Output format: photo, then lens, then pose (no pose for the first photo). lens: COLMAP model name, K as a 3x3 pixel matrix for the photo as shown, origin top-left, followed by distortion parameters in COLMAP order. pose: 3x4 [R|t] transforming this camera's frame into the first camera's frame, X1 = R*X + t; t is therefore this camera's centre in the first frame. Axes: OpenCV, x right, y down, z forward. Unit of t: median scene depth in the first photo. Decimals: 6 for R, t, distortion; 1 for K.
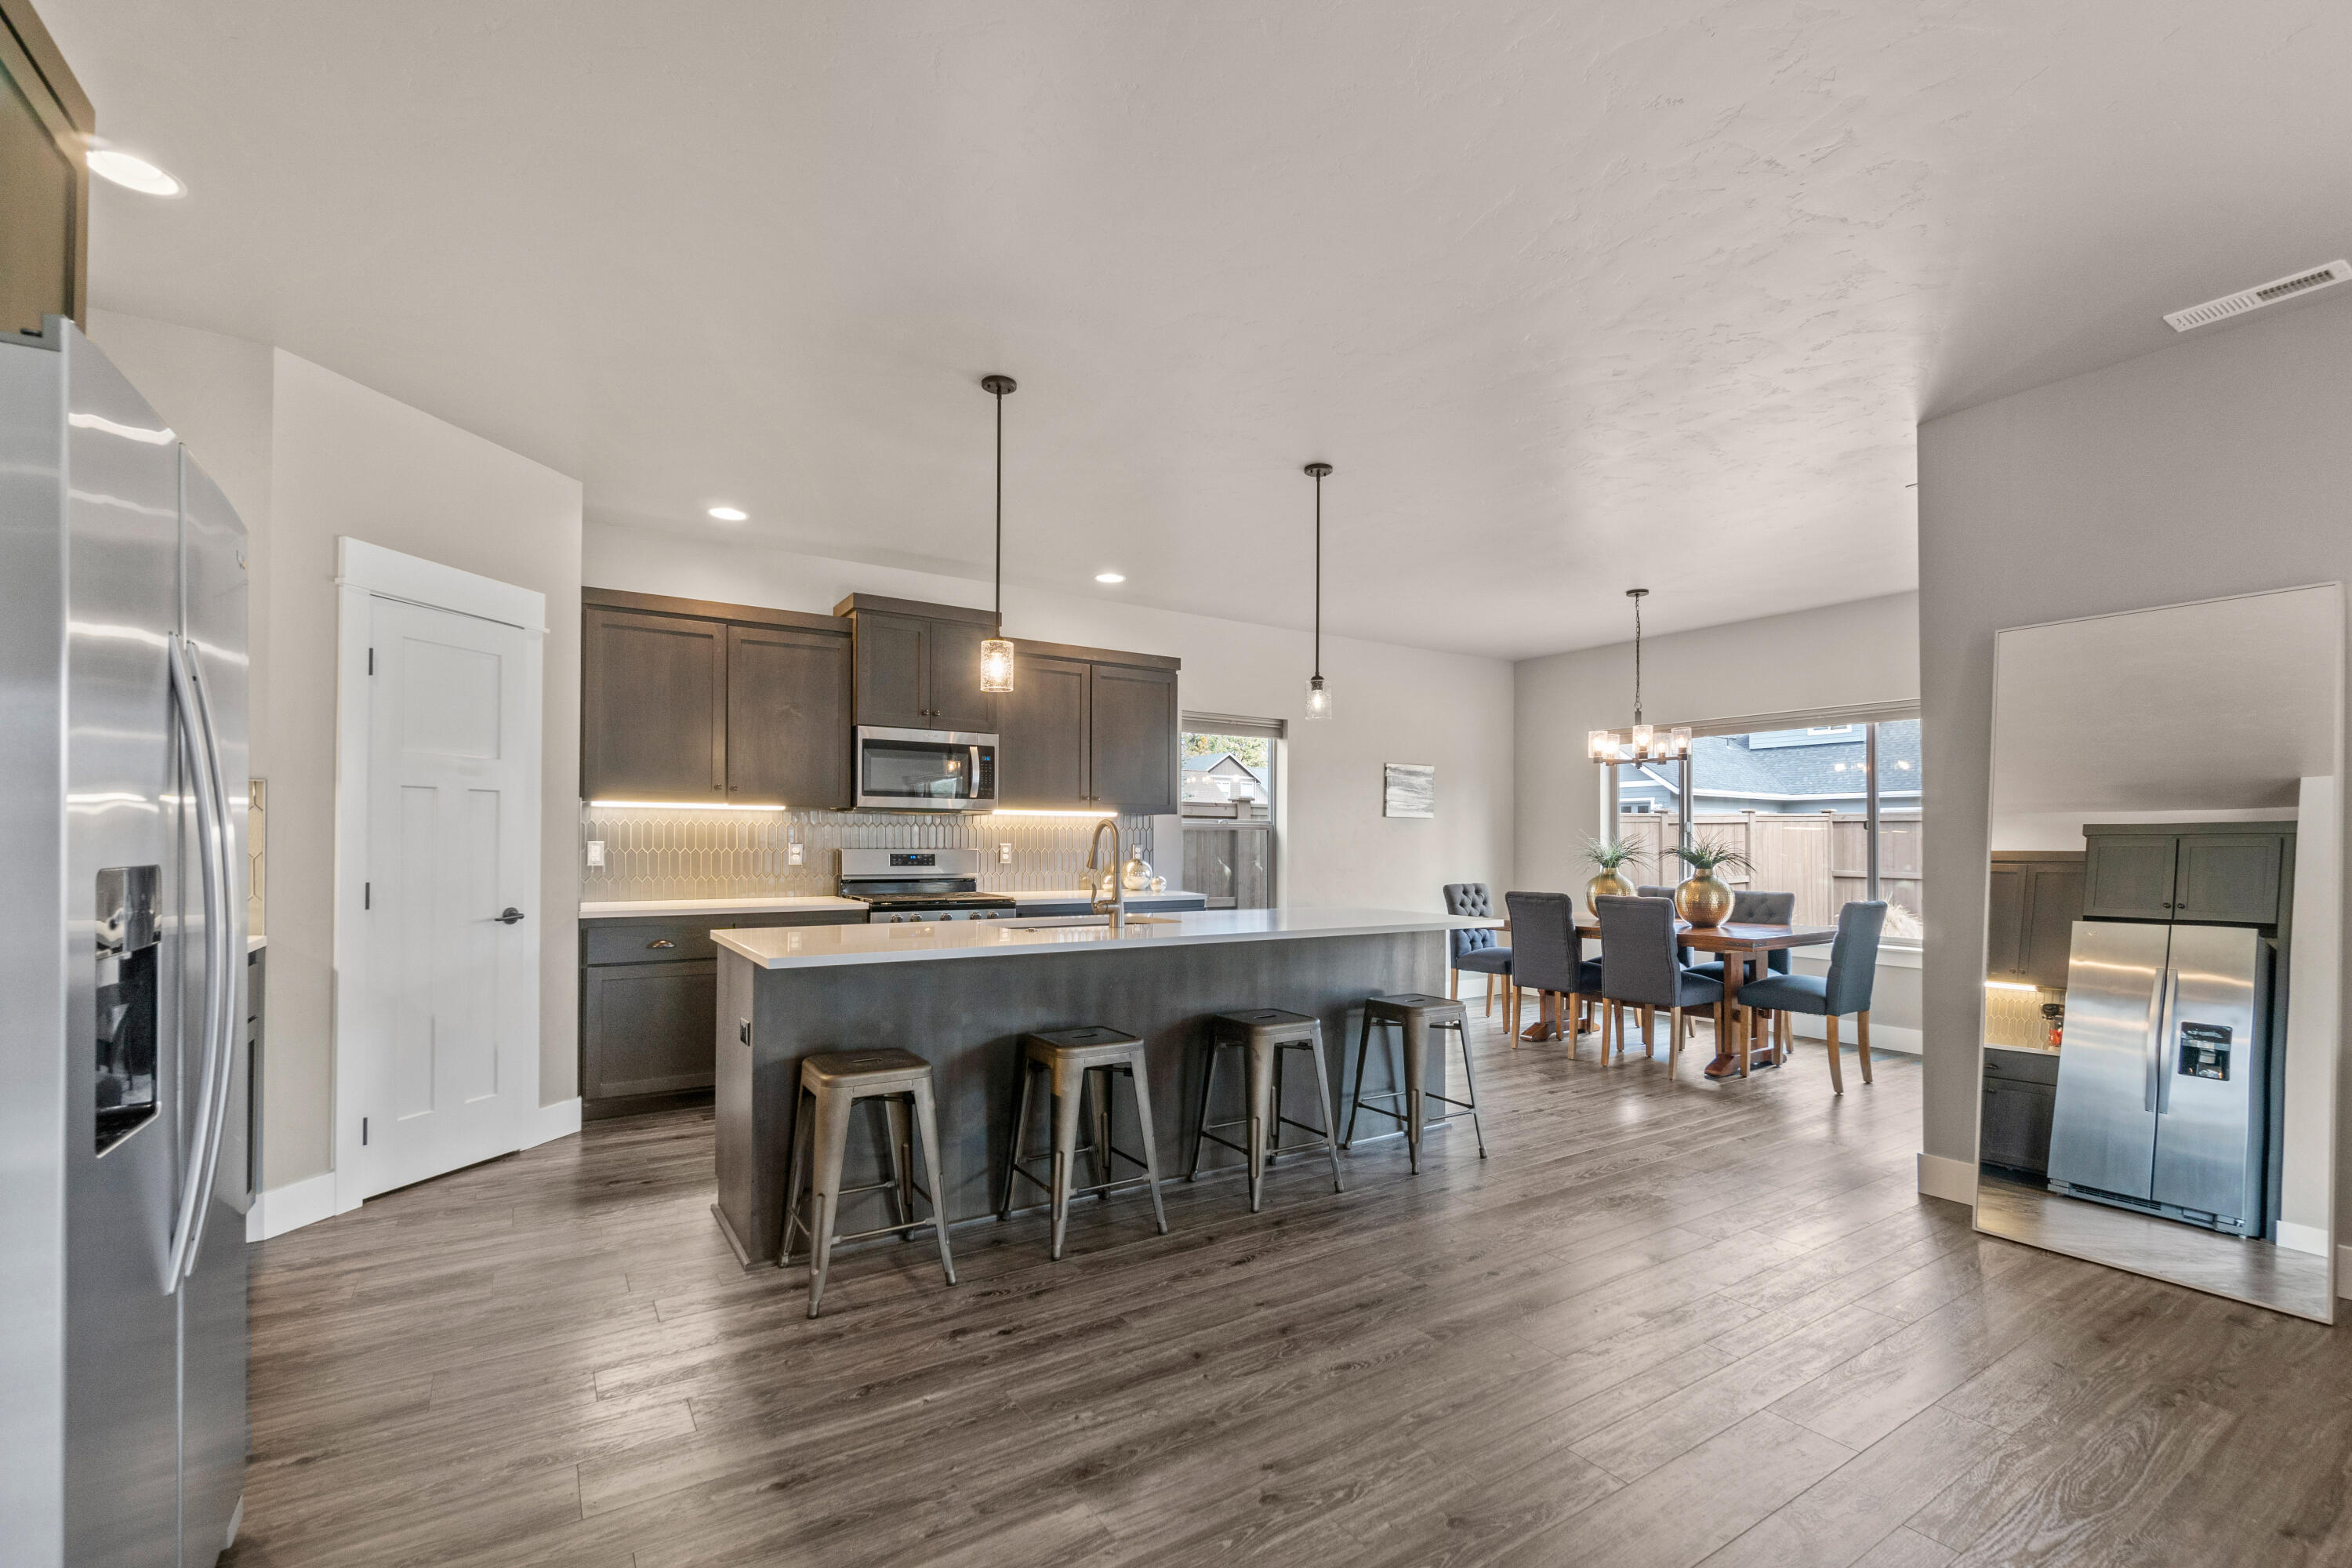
lens RADIAL K [[1021.4, 0, 1198.6], [0, 1021.4, 837.2], [0, 0, 1]] dist [0.003252, -0.000401]
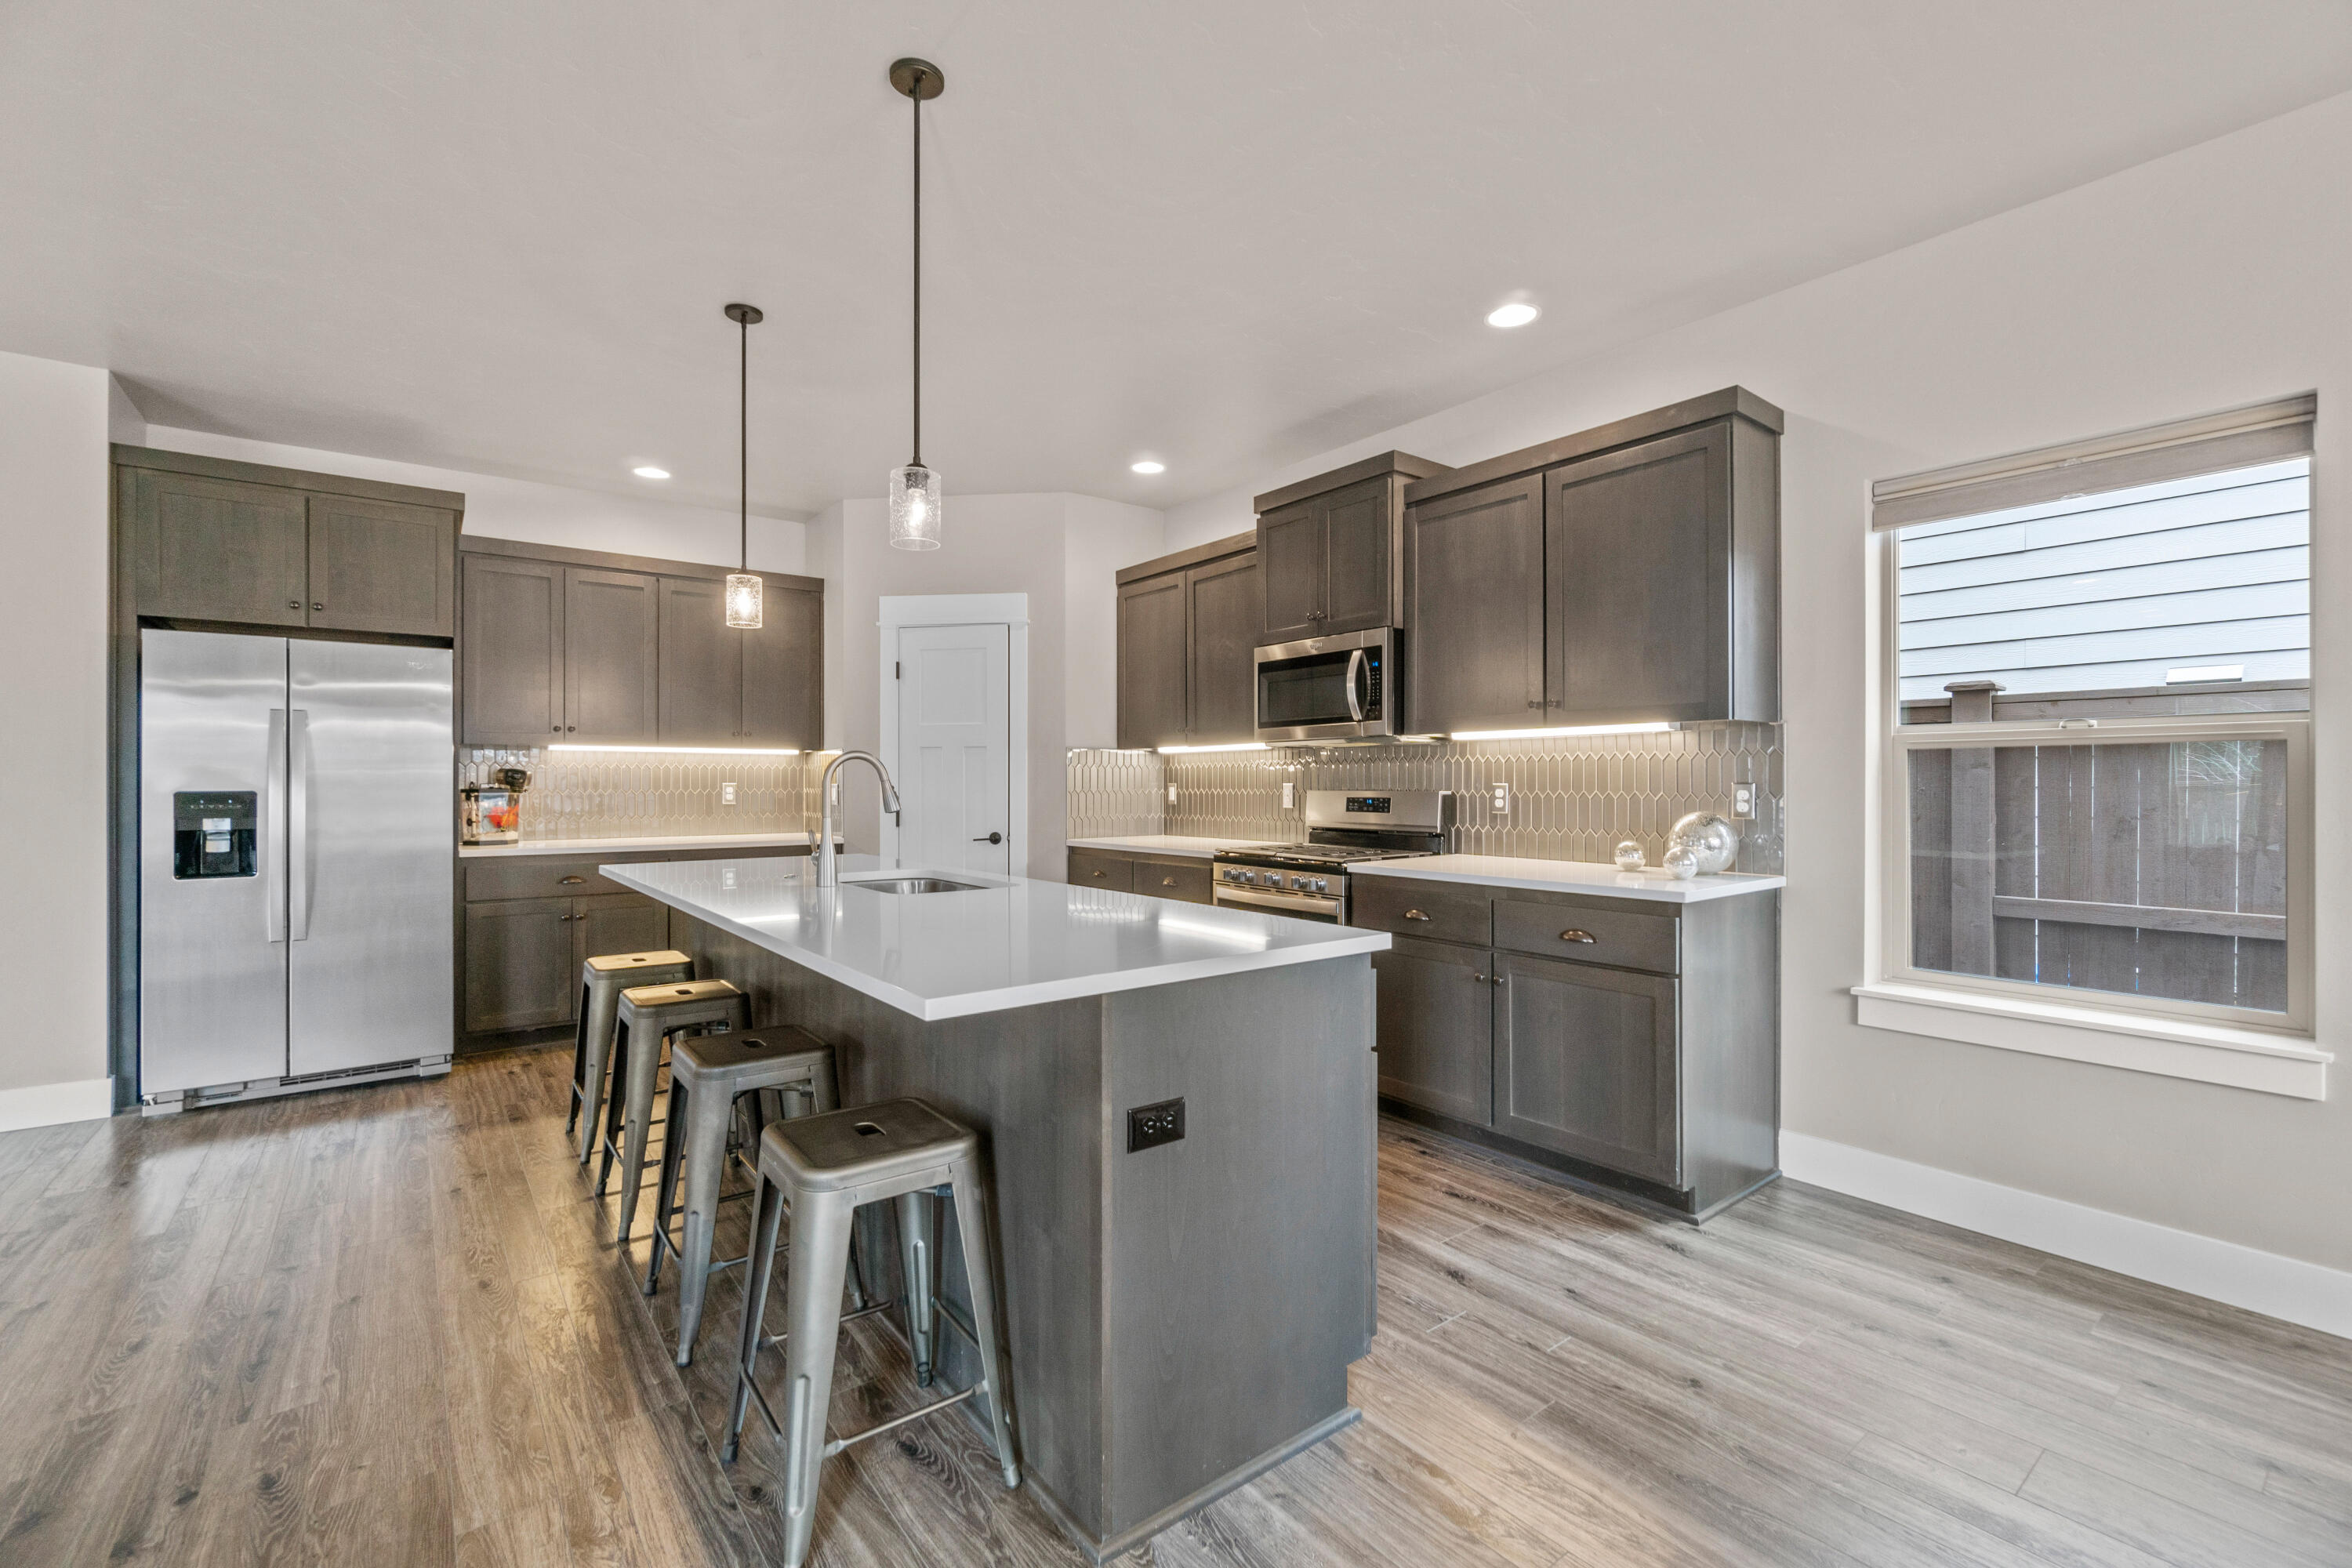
lens RADIAL K [[1021.4, 0, 1188.9], [0, 1021.4, 784.5], [0, 0, 1]] dist [0.003252, -0.000401]
pose [[0.068960, -0.004037, -0.997611, 0.504518], [0.006293, 0.999974, -0.003612, 0.009117], [0.997600, -0.006029, 0.068984, 0.840241]]
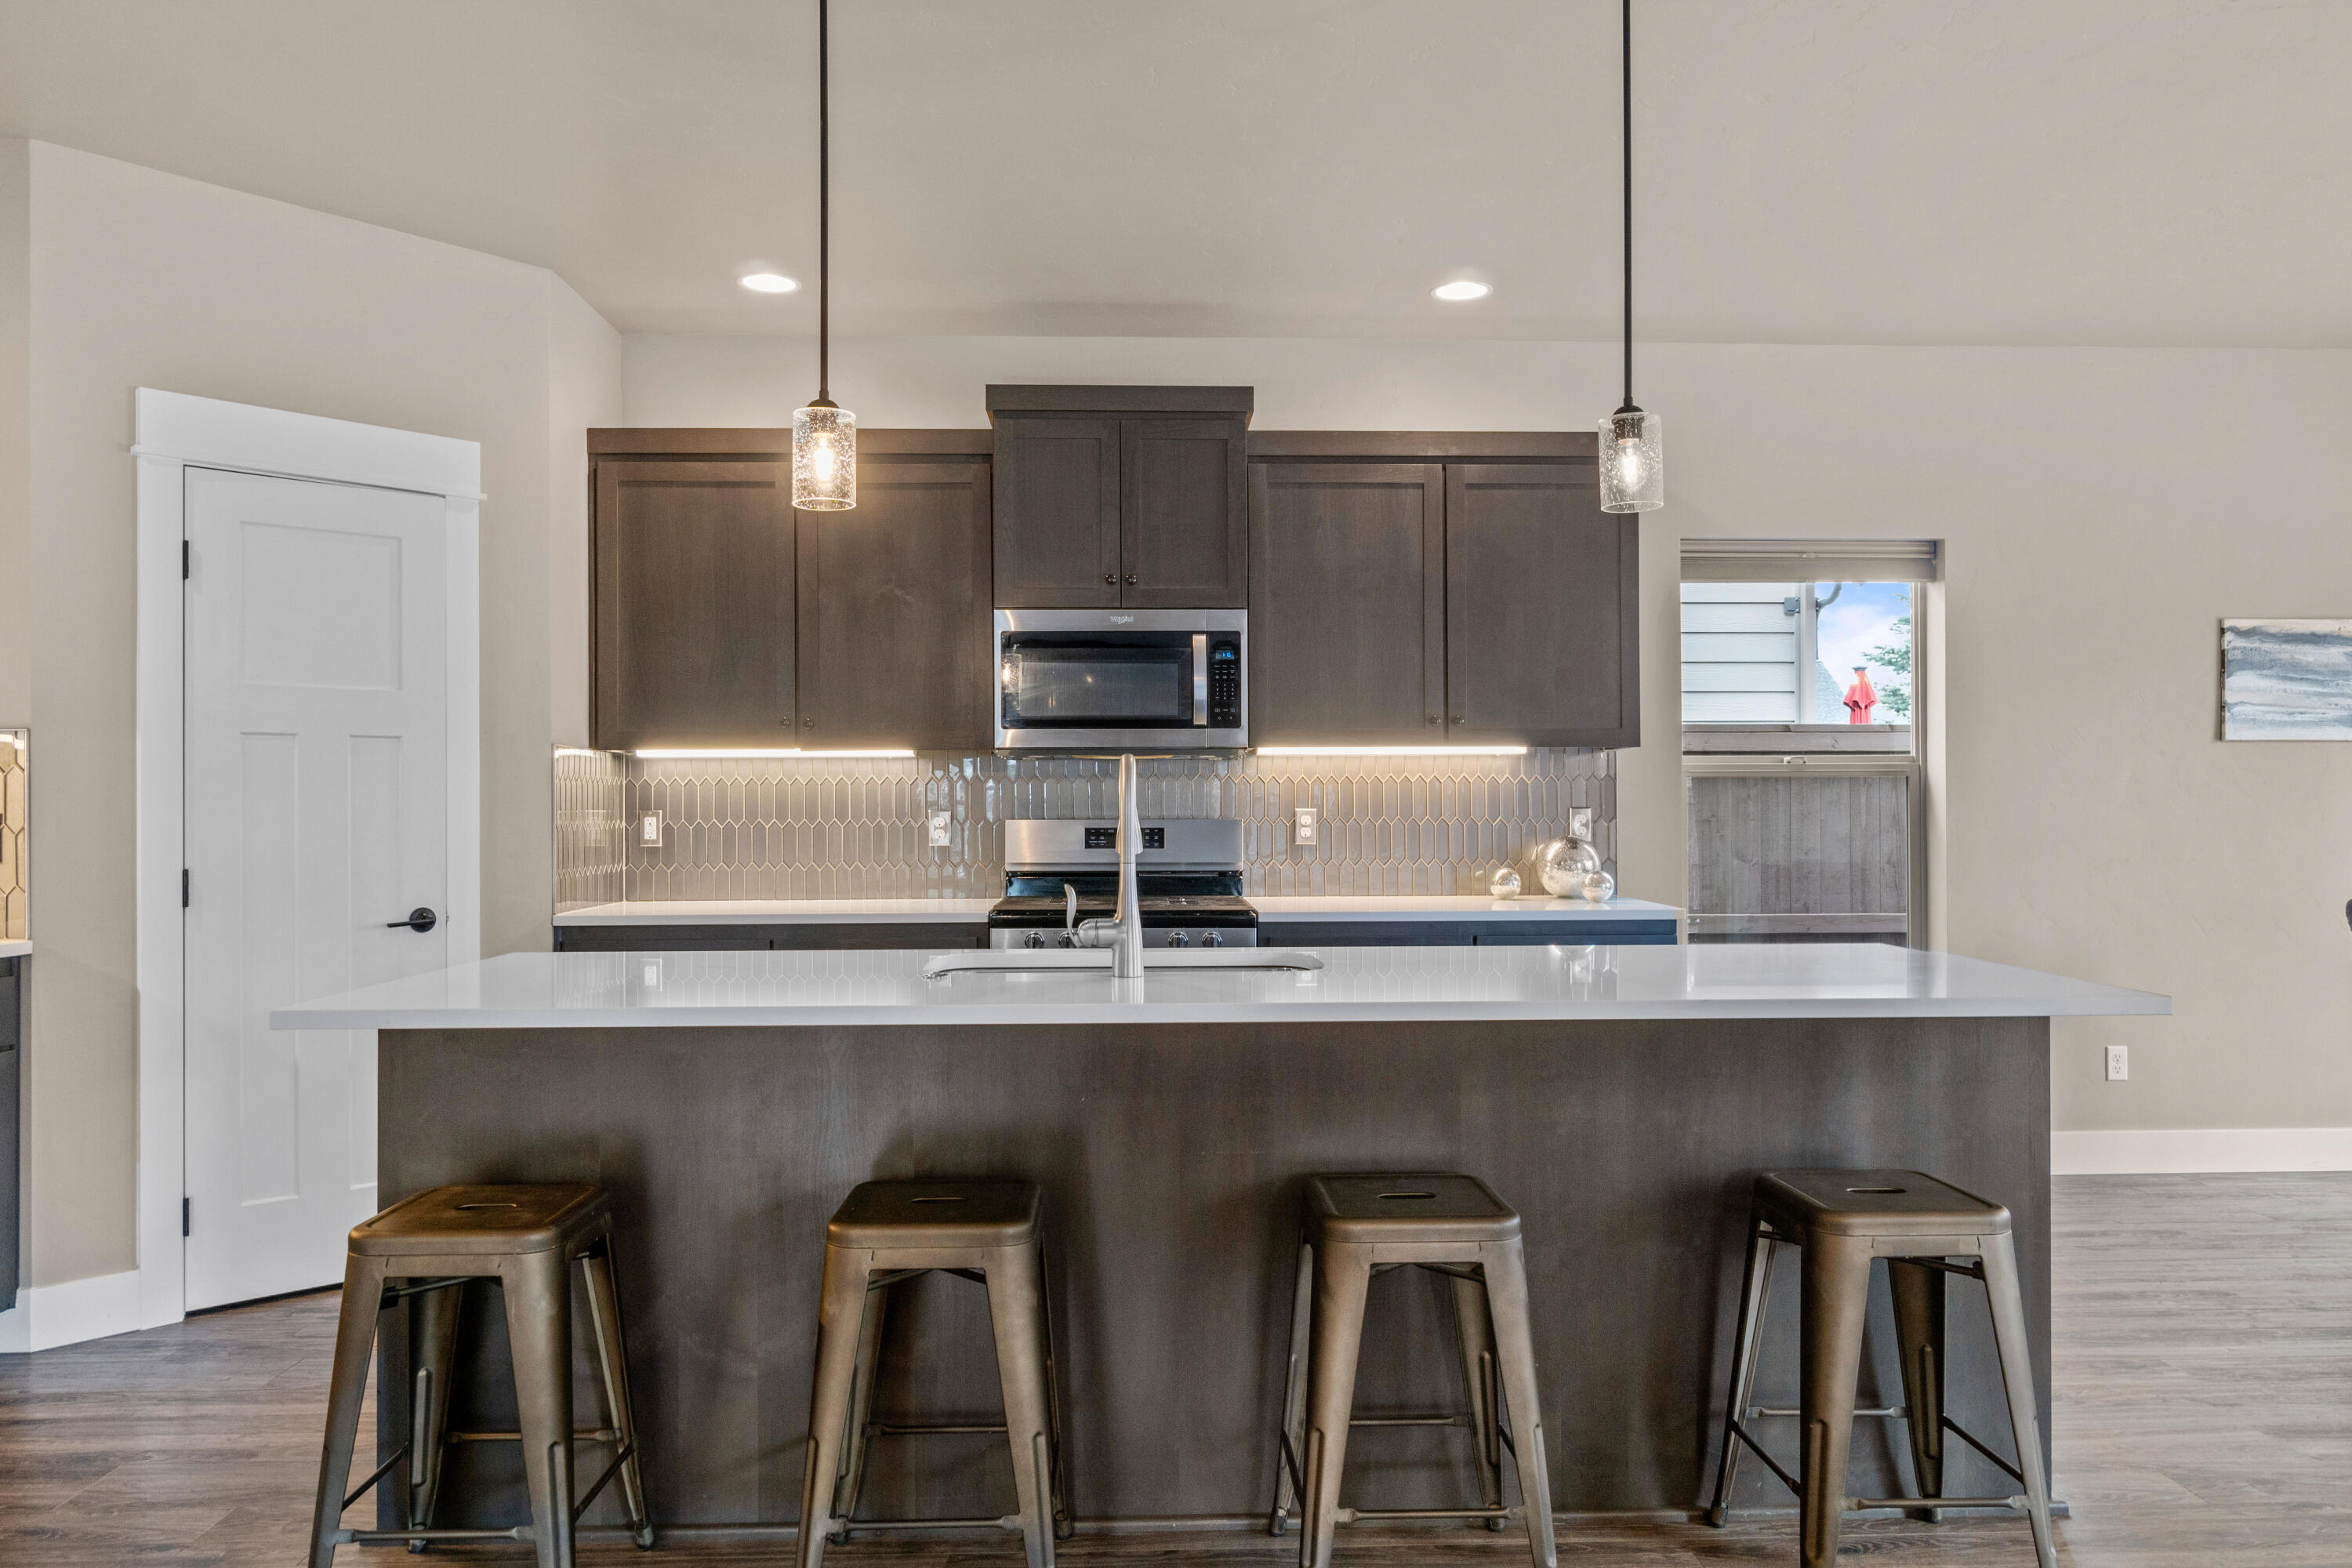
lens RADIAL K [[1633.5, 0, 1192.9], [0, 1633.5, 804.5], [0, 0, 1]] dist [0.008554, -0.004734]
pose [[0.855717, -0.010577, -0.517336, 0.238138], [0.010837, 0.999938, -0.002518, 0.006208], [0.517330, -0.003452, 0.855779, 0.241331]]
